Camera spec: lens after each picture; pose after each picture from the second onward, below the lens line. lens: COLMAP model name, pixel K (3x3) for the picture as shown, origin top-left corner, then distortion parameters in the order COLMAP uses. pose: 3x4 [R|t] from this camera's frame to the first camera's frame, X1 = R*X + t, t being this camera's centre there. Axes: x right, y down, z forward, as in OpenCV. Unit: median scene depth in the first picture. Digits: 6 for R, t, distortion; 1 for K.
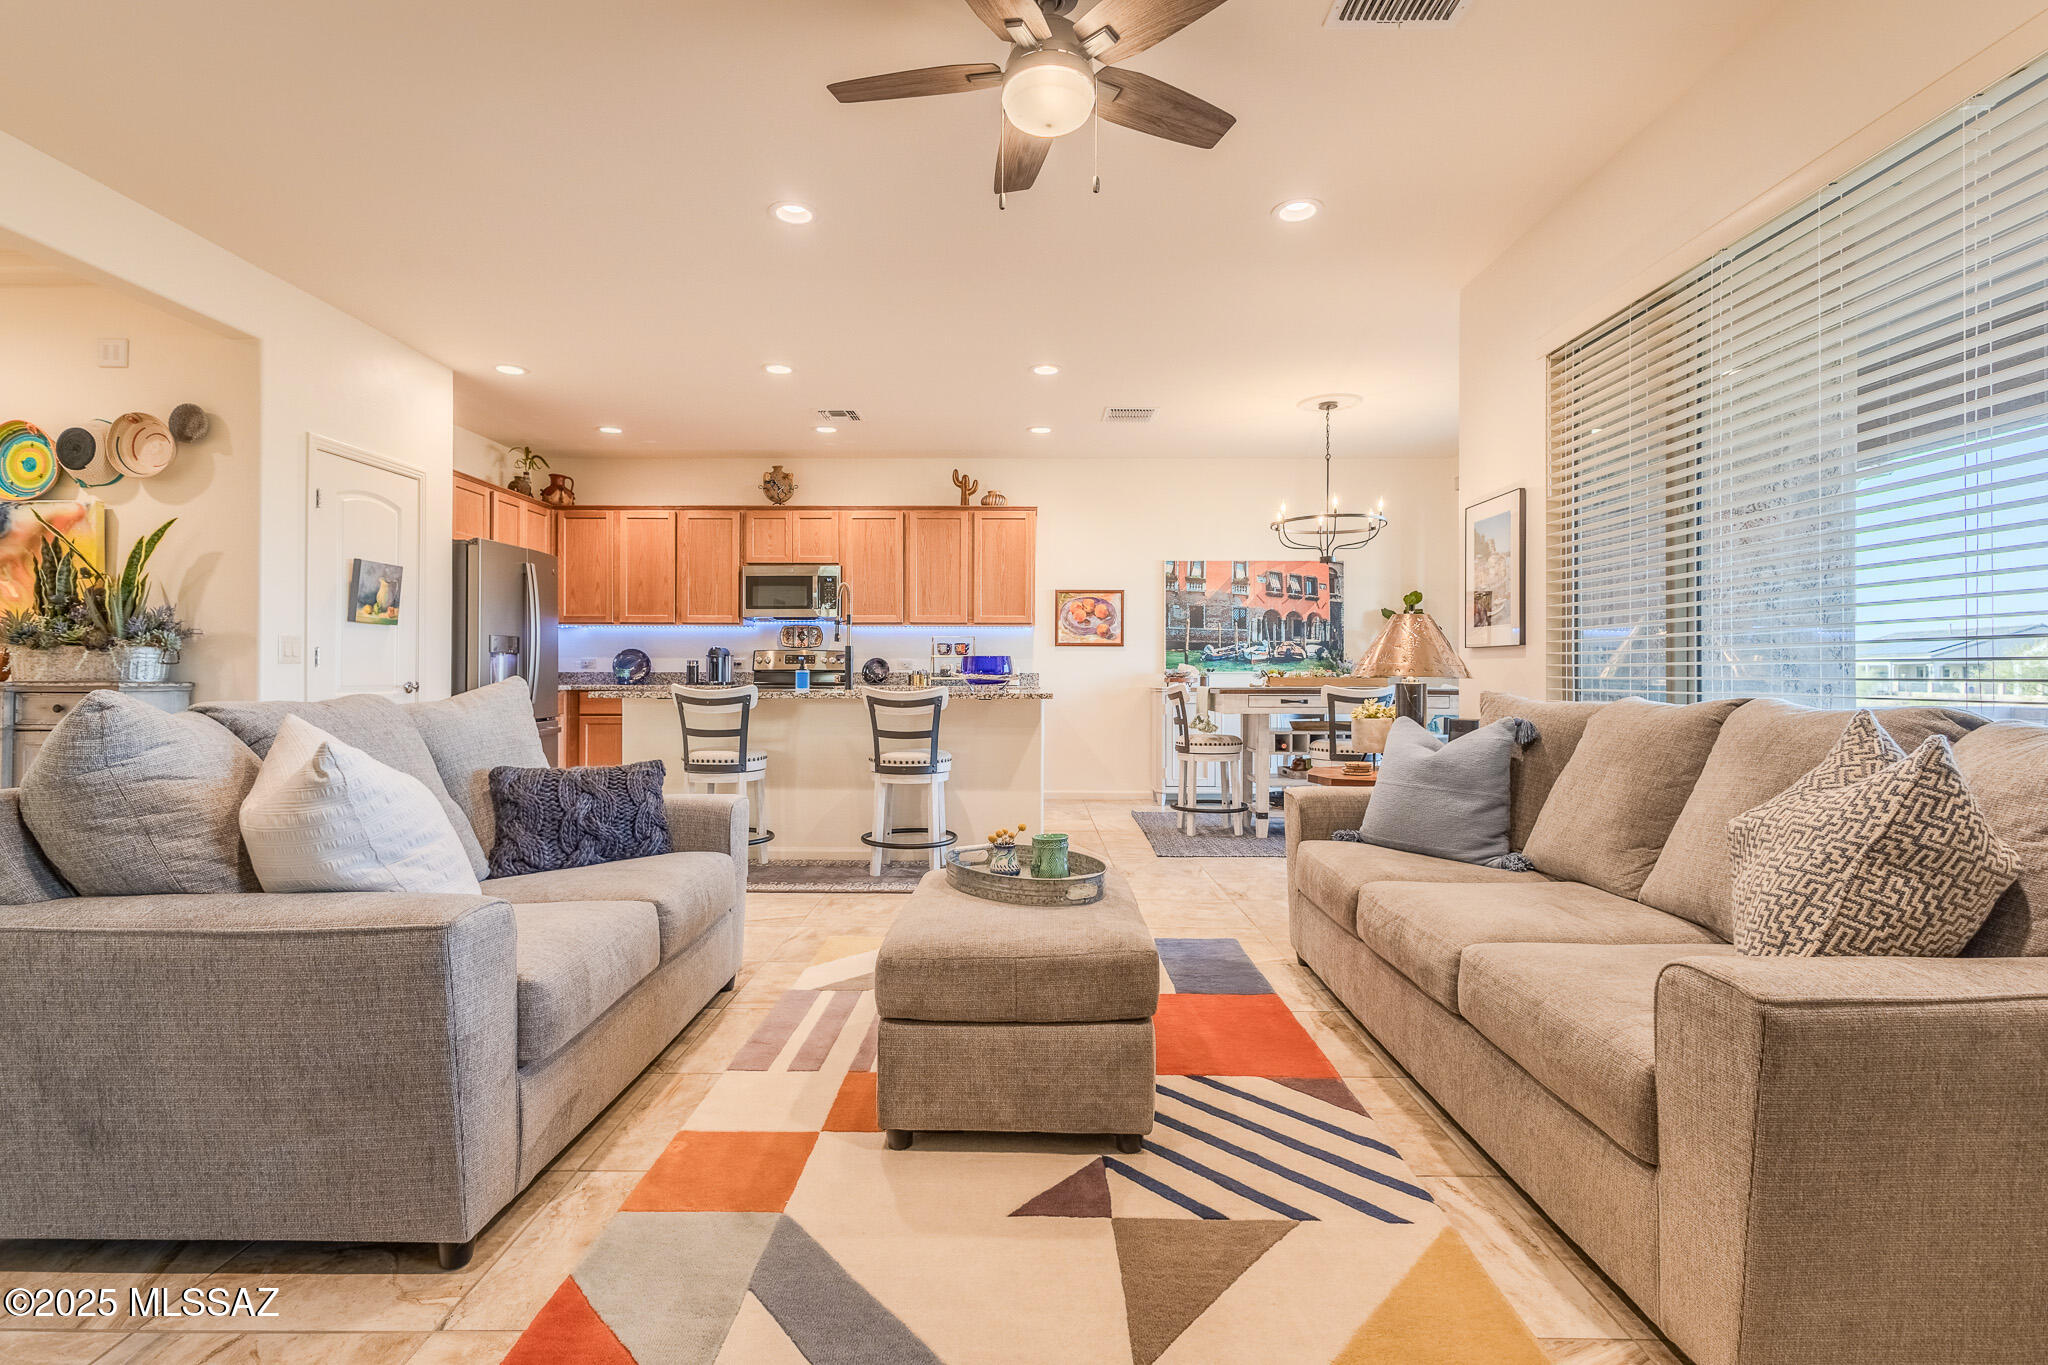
lens RADIAL K [[925.5, 0, 1014.7], [0, 925.5, 654.2], [0, 0, 1]] dist [0.003647, -0.002518]
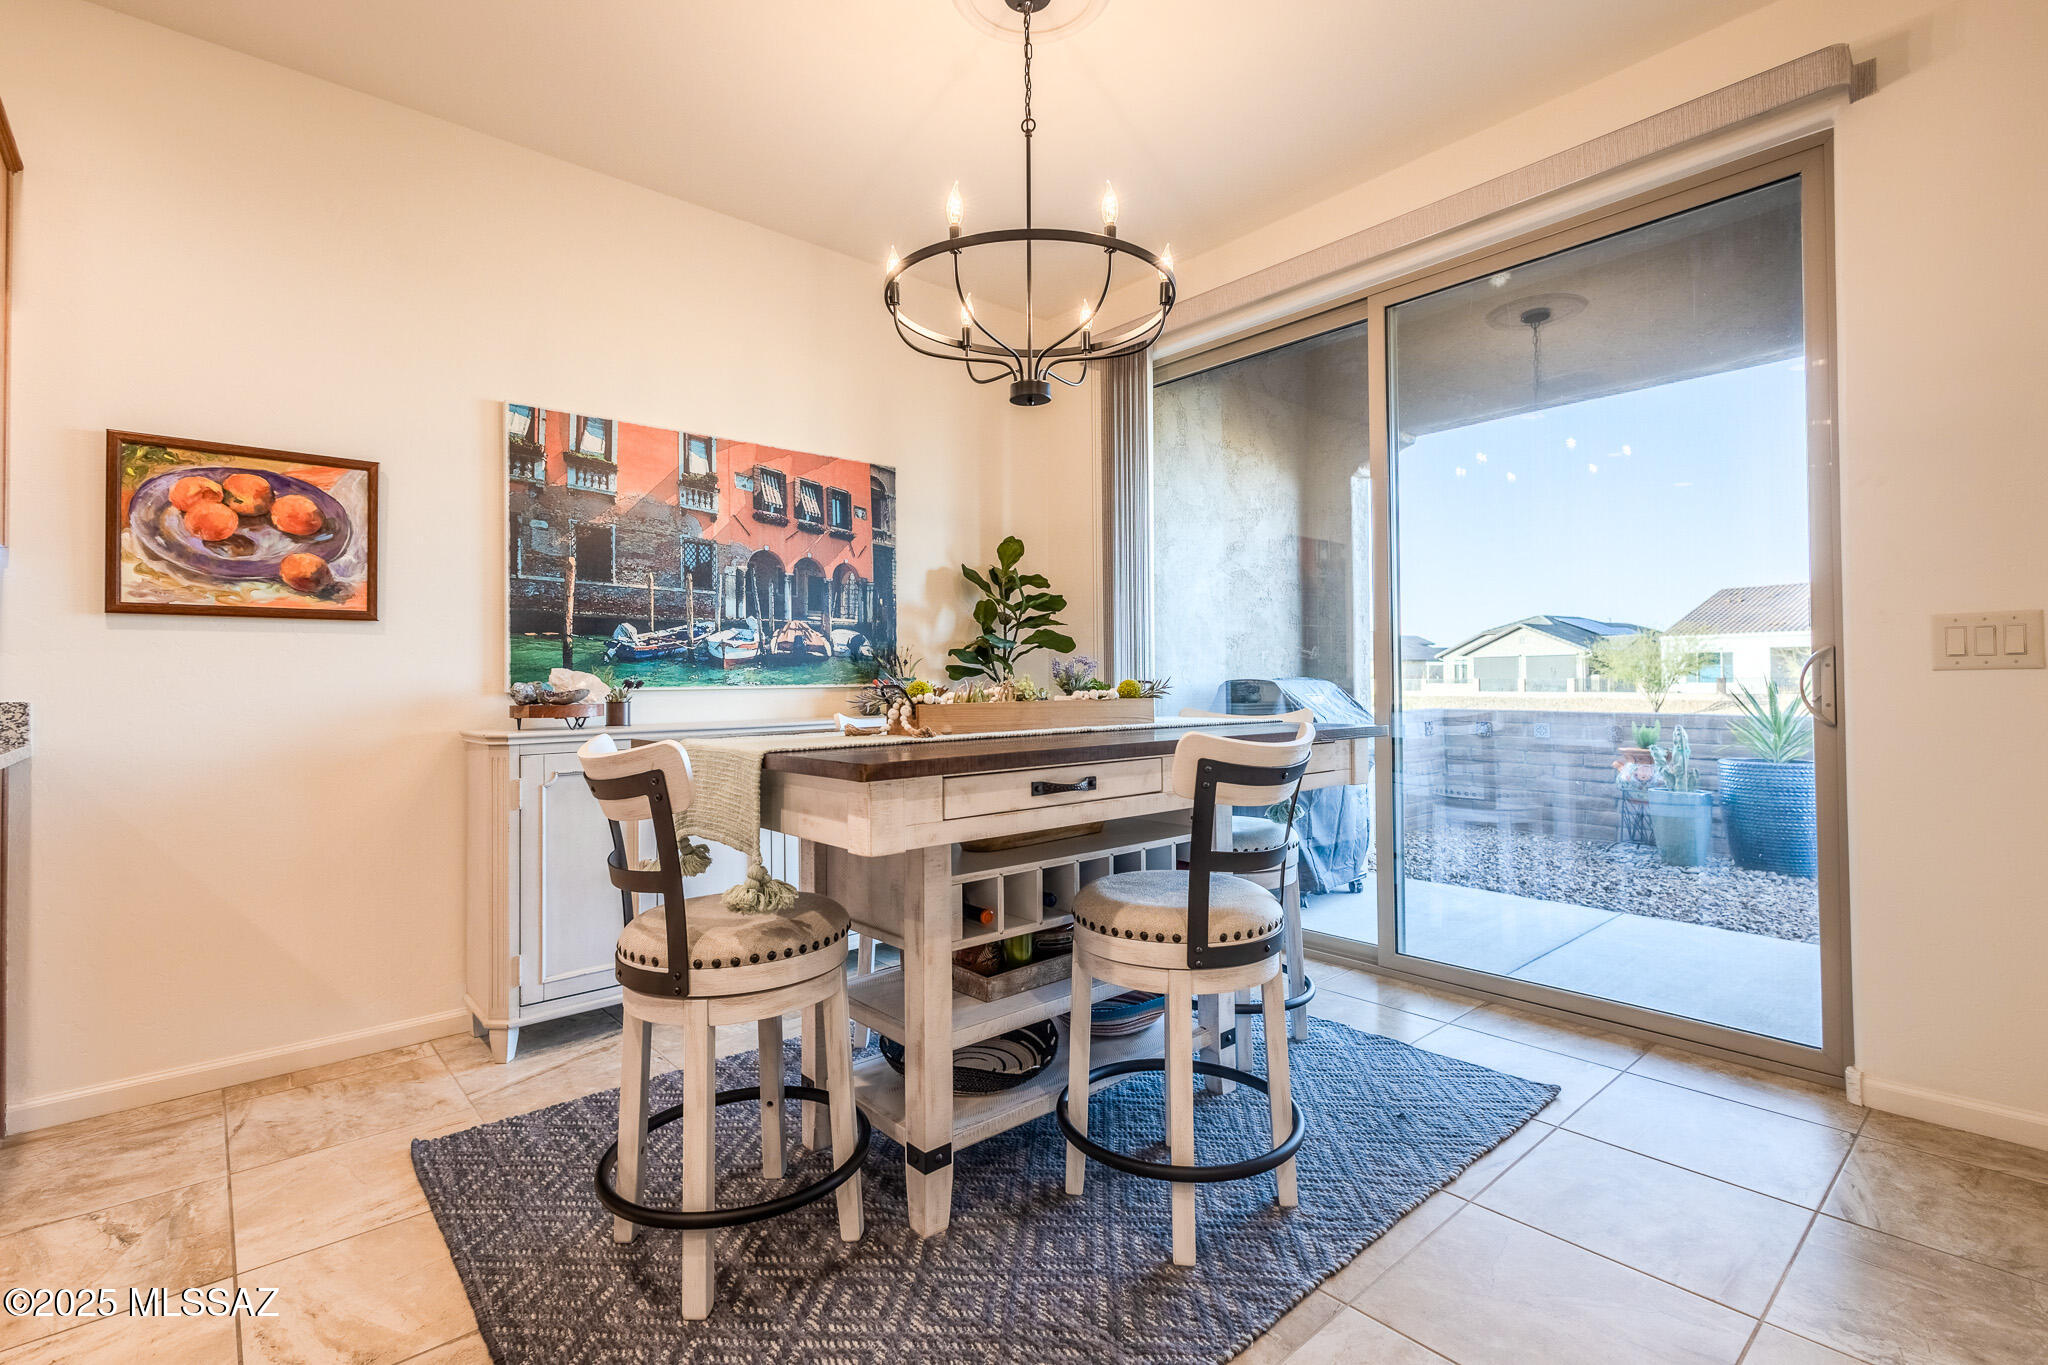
lens RADIAL K [[925.5, 0, 1028.3], [0, 925.5, 669.6], [0, 0, 1]] dist [0.003647, -0.002518]
pose [[0.738274, -0.004309, 0.674487, 0.064324], [-0.001145, 0.999970, 0.007642, 0.007637], [-0.674500, -0.006414, 0.738247, 0.587379]]
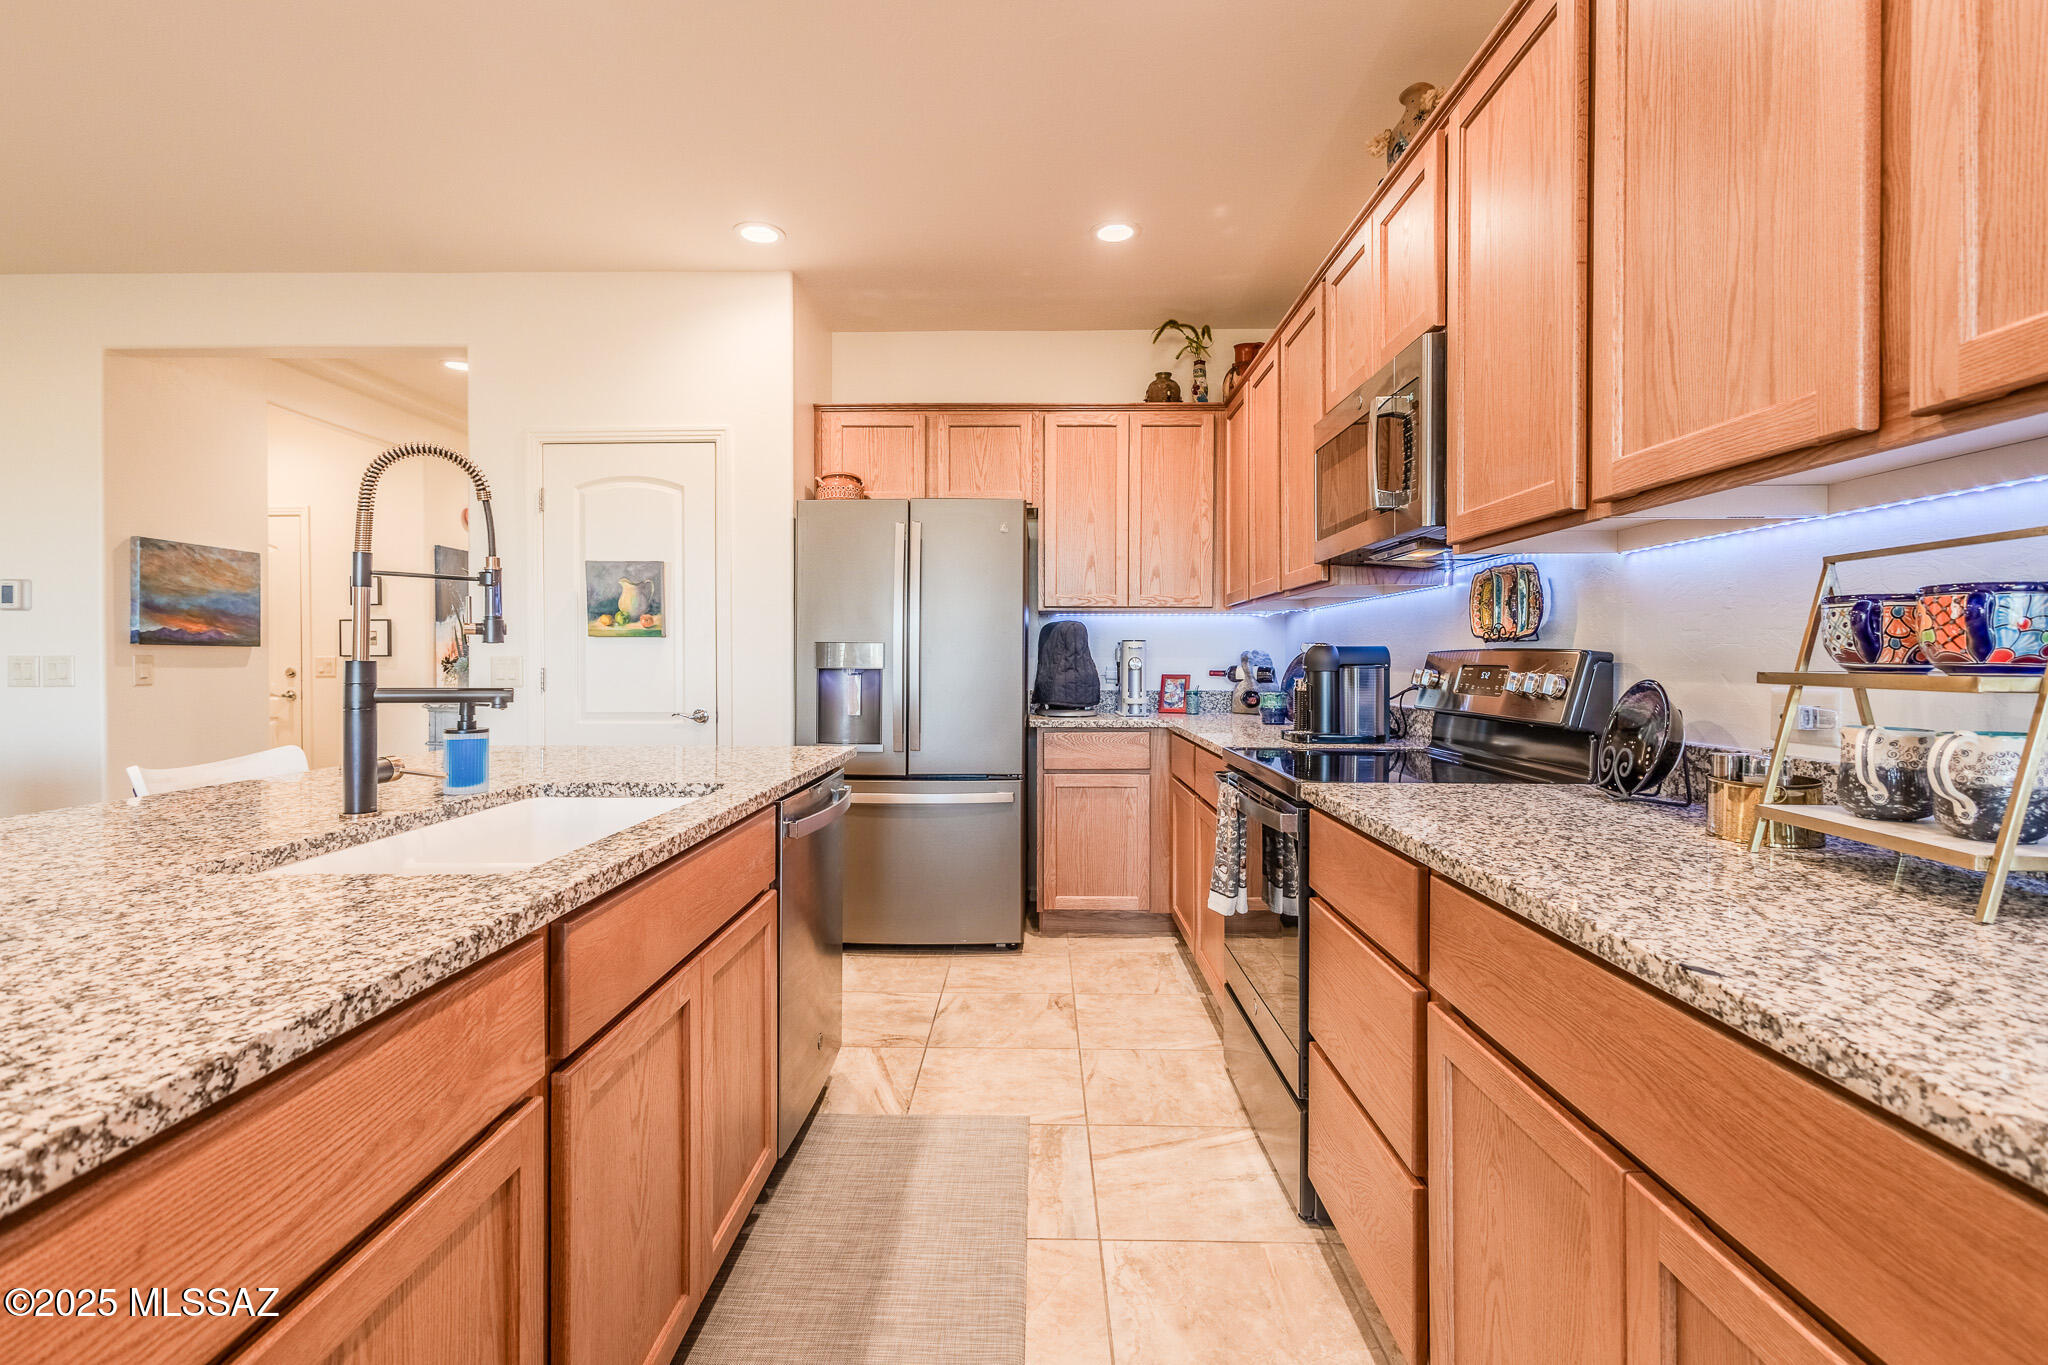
lens RADIAL K [[925.5, 0, 1024.8], [0, 925.5, 672.3], [0, 0, 1]] dist [0.003647, -0.002518]
pose [[0.005047, 0.004853, -0.999975, 0.084973], [0.025058, 0.999674, 0.004978, 0.001901], [0.999673, -0.025083, 0.004924, 0.946858]]
